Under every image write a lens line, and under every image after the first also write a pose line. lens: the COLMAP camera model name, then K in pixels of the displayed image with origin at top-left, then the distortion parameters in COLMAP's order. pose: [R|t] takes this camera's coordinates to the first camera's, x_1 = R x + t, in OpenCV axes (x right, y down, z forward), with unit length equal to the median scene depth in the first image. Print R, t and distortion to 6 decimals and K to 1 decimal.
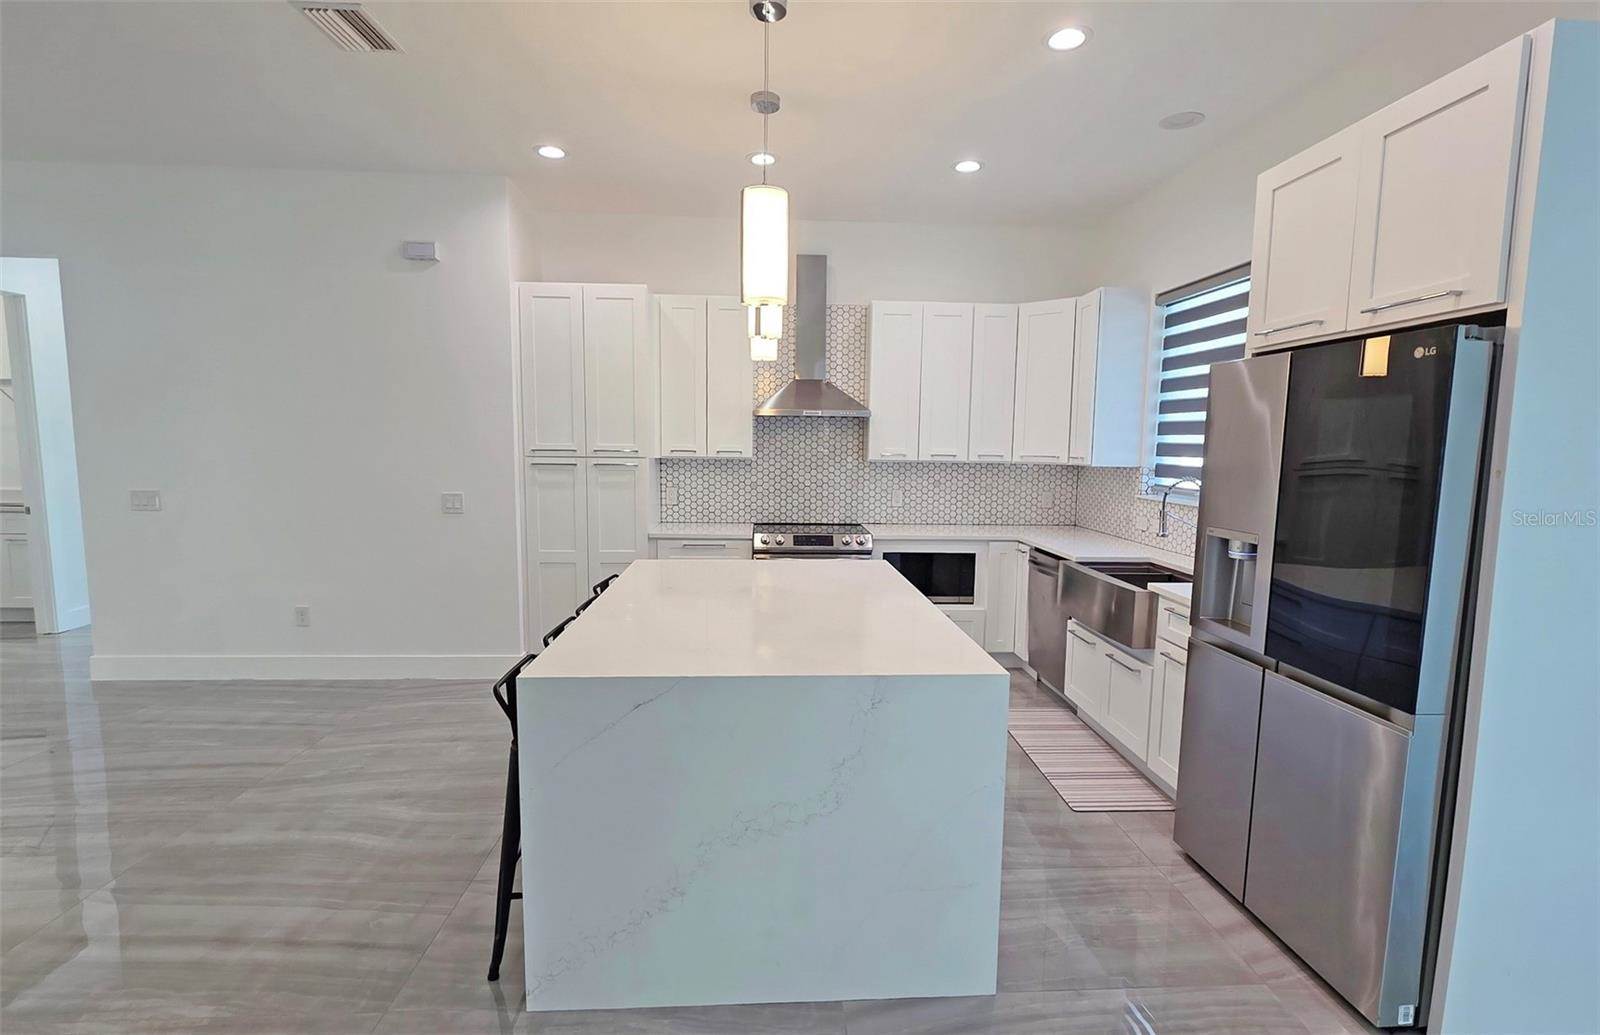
lens RADIAL K [[747.7, 0, 788.5], [0, 747.7, 527.6], [0, 0, 1]] dist [-0.005234, -0.000823]
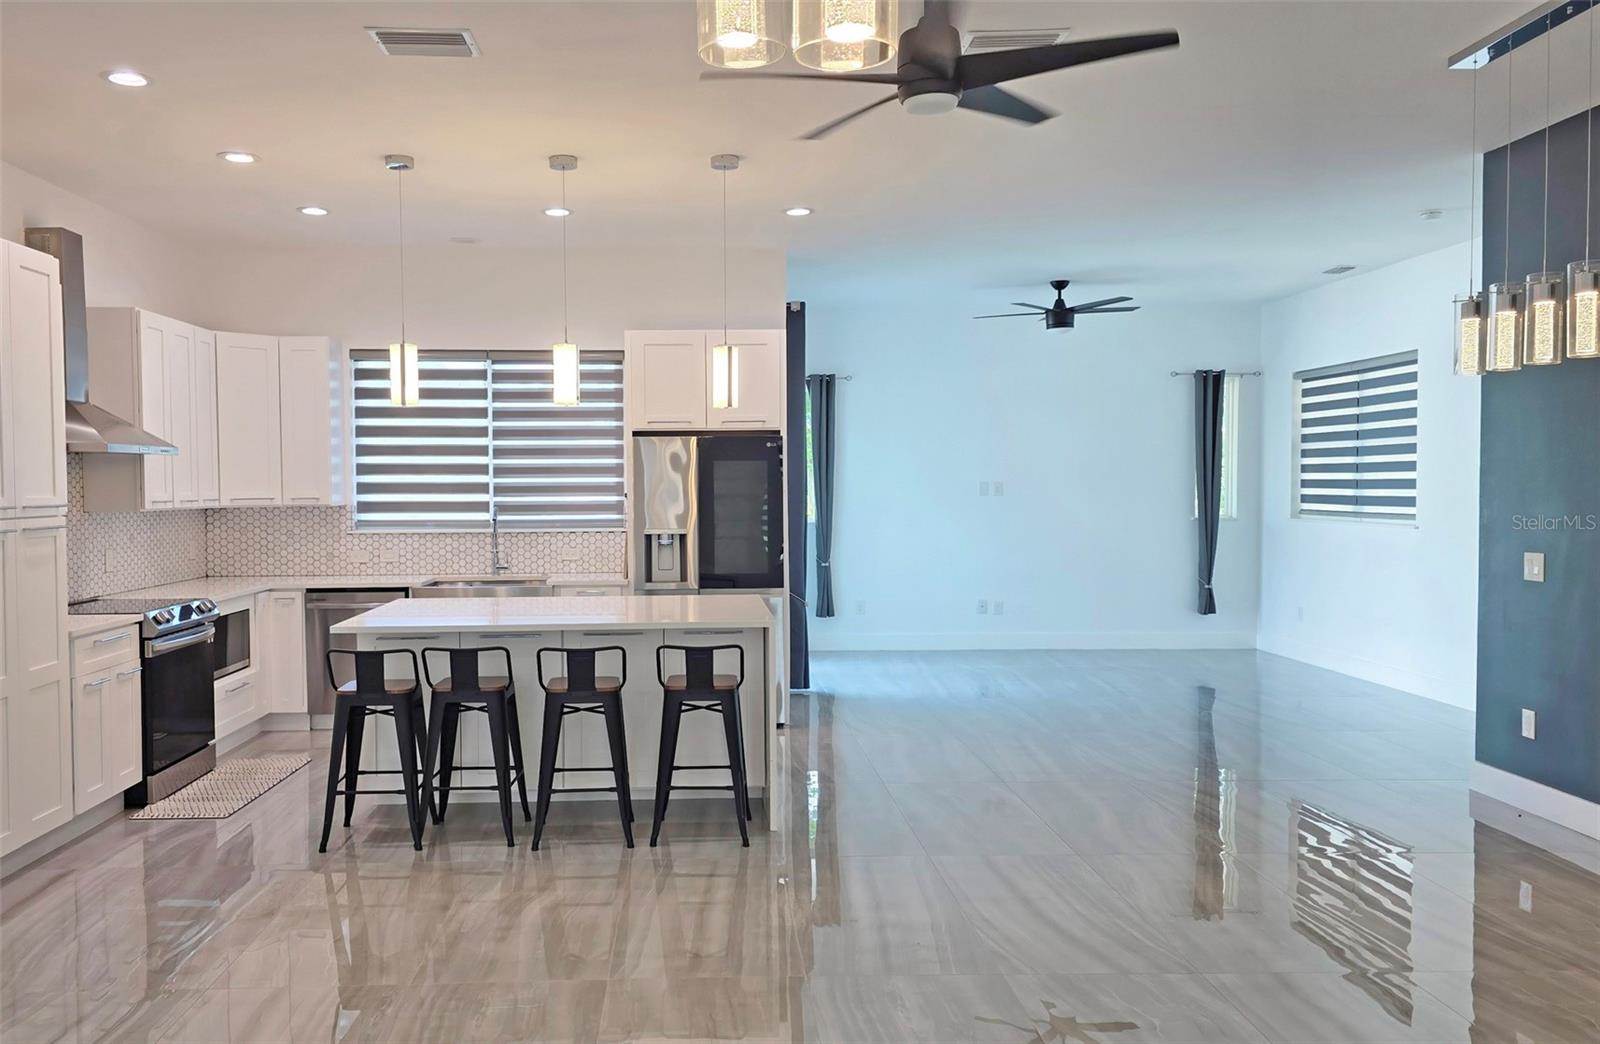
lens RADIAL K [[1261.4, 0, 710.1], [0, 1261.4, 550.3], [0, 0, 1]] dist [0.059824, -0.002426]
pose [[0.040268, -0.066789, 0.996954, -1.237223], [0.122926, 0.990515, 0.061392, -0.059847], [-0.991598, 0.120080, 0.048096, 0.371781]]
